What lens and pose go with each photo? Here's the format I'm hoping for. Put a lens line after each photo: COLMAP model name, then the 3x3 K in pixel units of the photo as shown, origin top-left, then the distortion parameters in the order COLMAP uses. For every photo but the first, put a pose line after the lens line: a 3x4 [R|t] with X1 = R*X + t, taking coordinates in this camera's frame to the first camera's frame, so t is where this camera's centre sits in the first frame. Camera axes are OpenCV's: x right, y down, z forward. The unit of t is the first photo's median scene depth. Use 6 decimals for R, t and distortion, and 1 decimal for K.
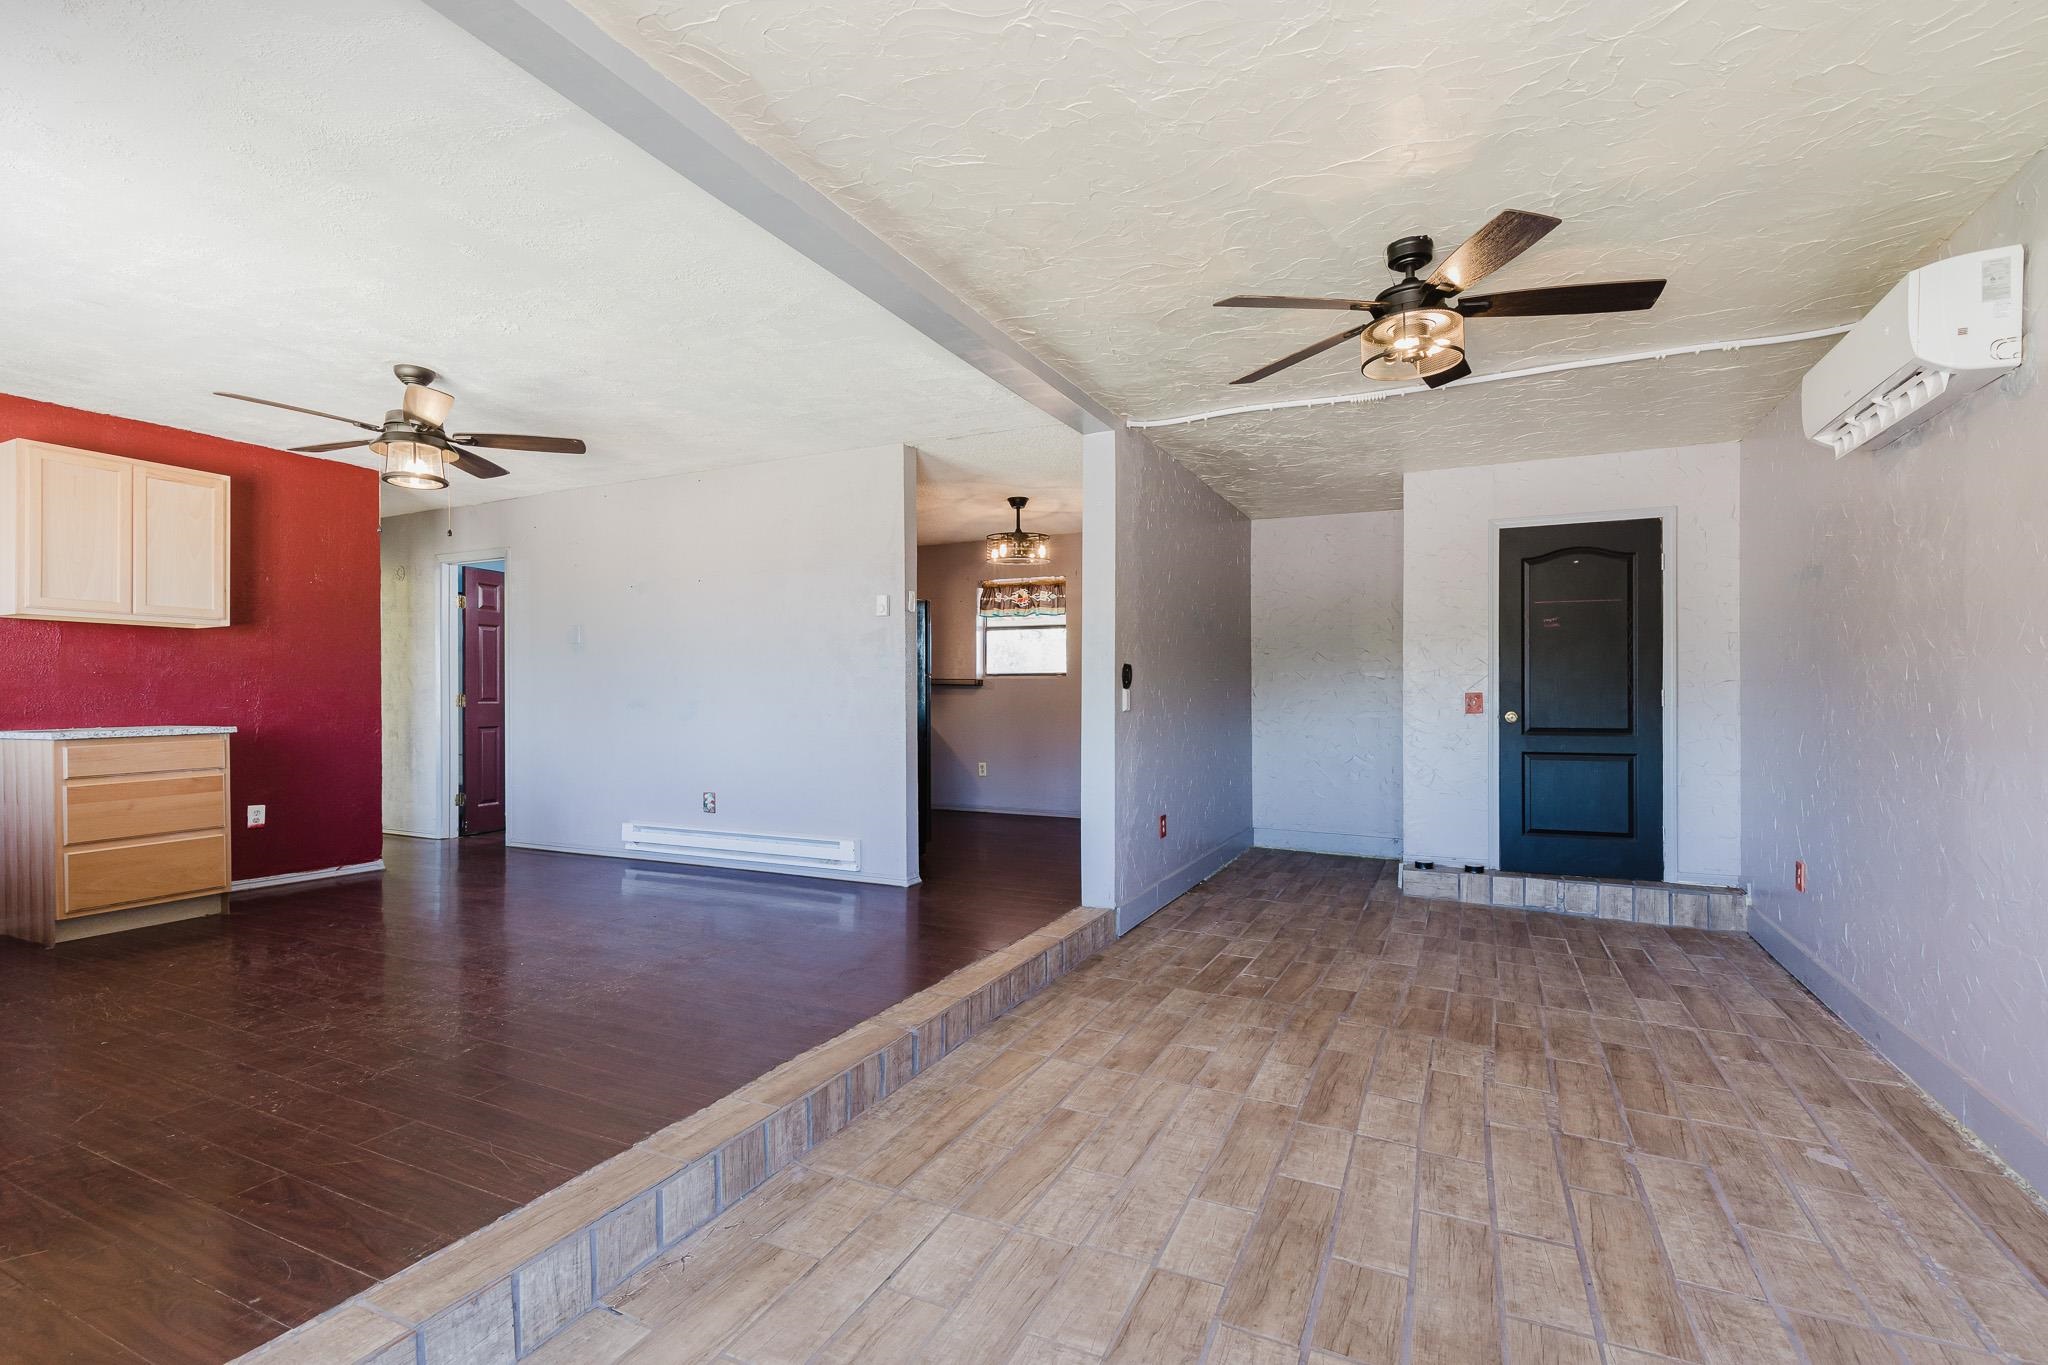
lens RADIAL K [[934.5, 0, 1032.9], [0, 934.5, 697.9], [0, 0, 1]] dist [0.001573, 0.000368]
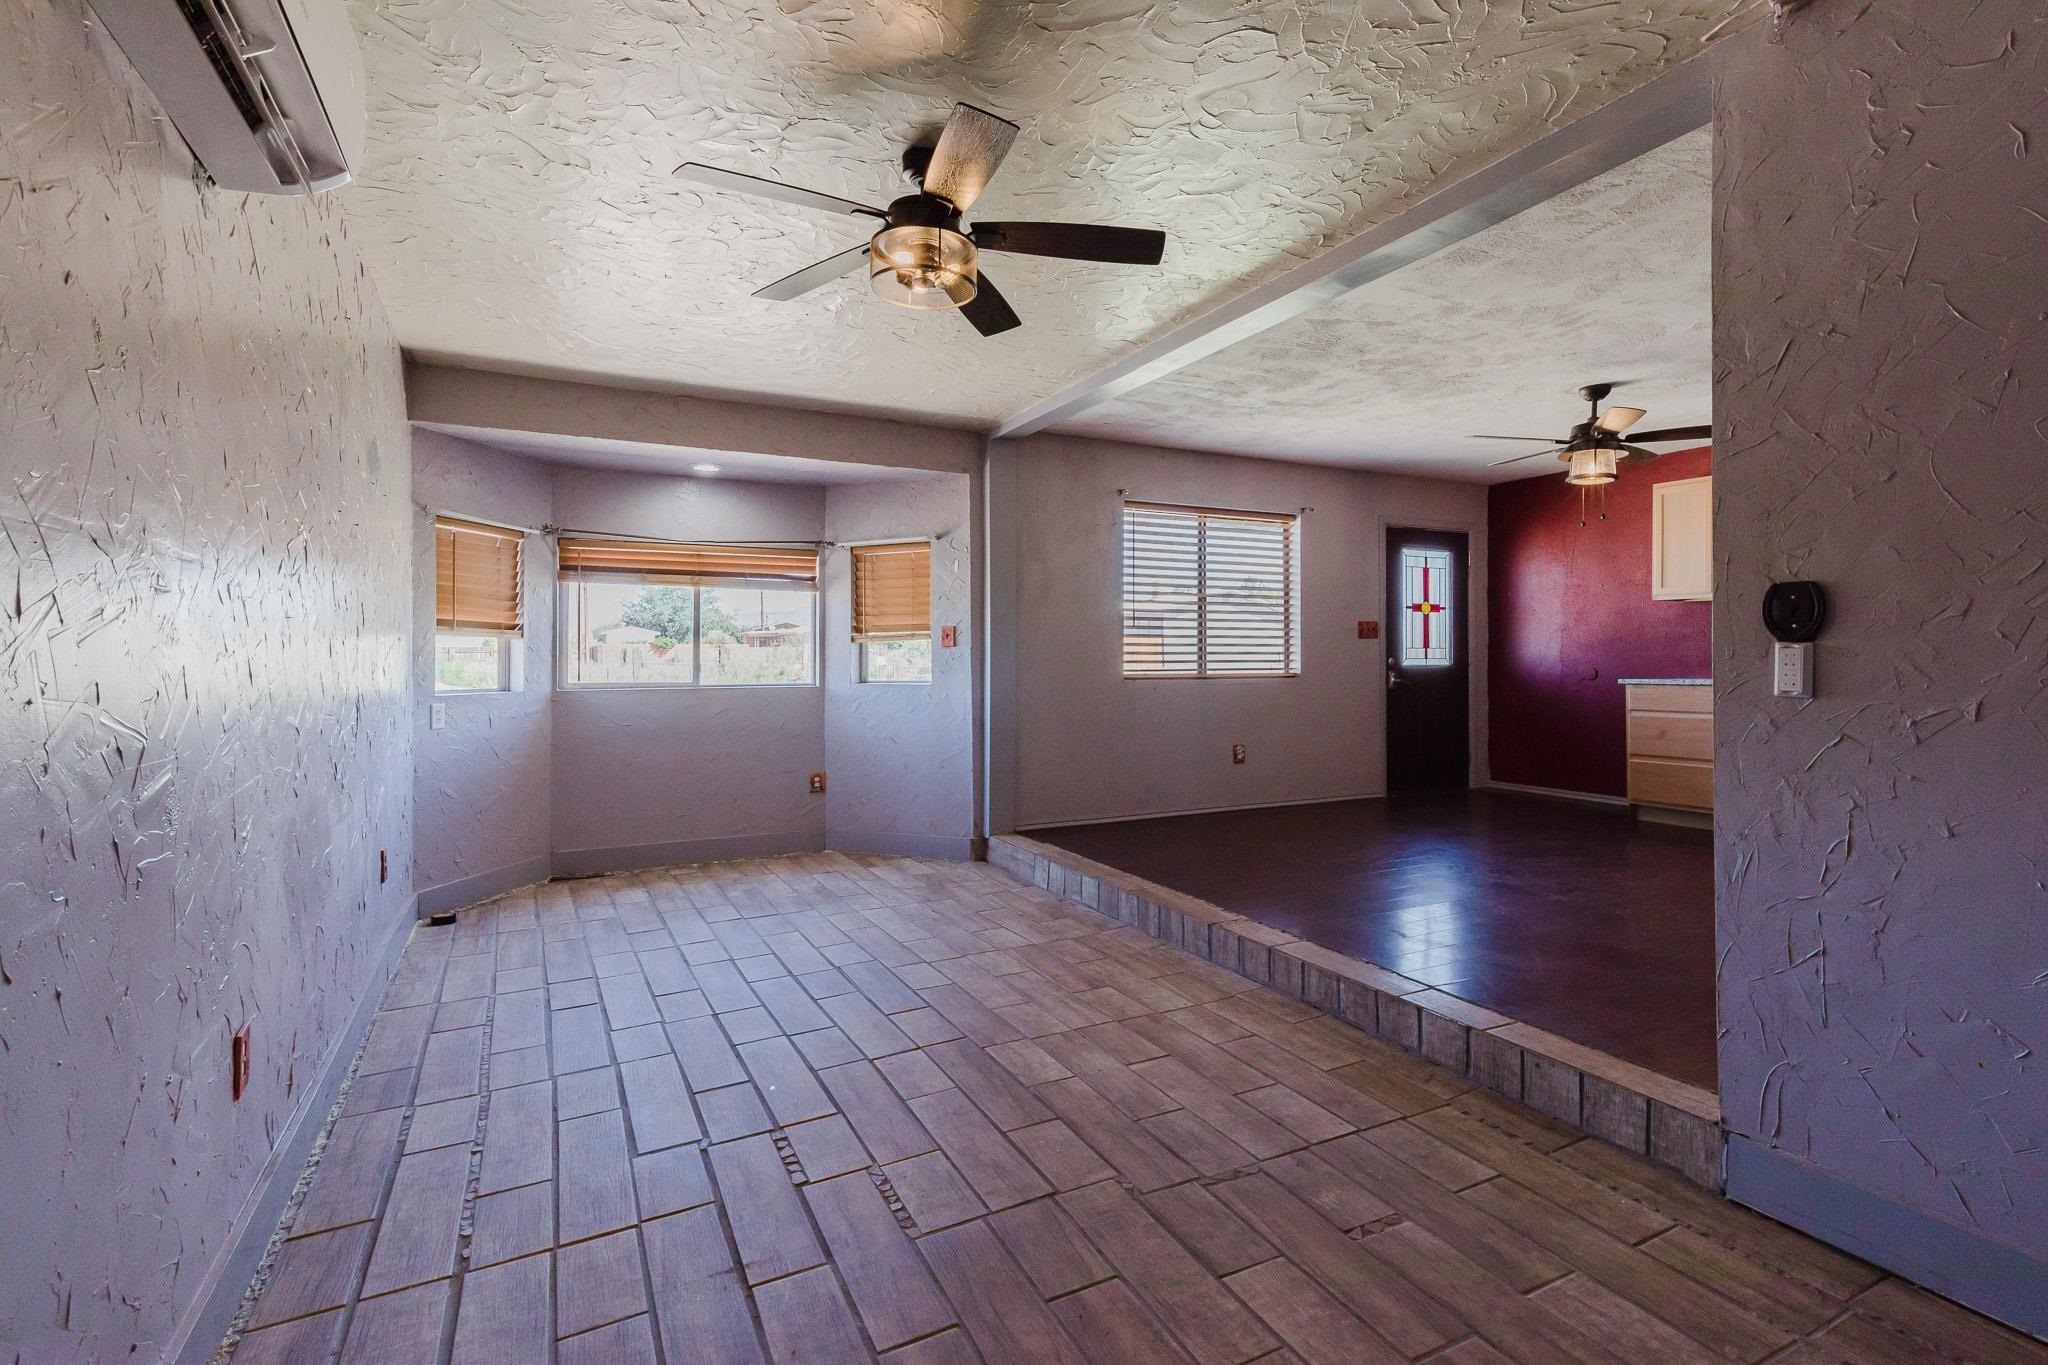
lens RADIAL K [[959.2, 0, 1031.4], [0, 959.2, 640.5], [0, 0, 1]] dist [0.000971, -0.000095]
pose [[-0.612087, -0.009685, -0.790731, 0.596968], [-0.000877, 0.999933, -0.011569, -0.004750], [0.790790, -0.006387, -0.612054, 0.919726]]
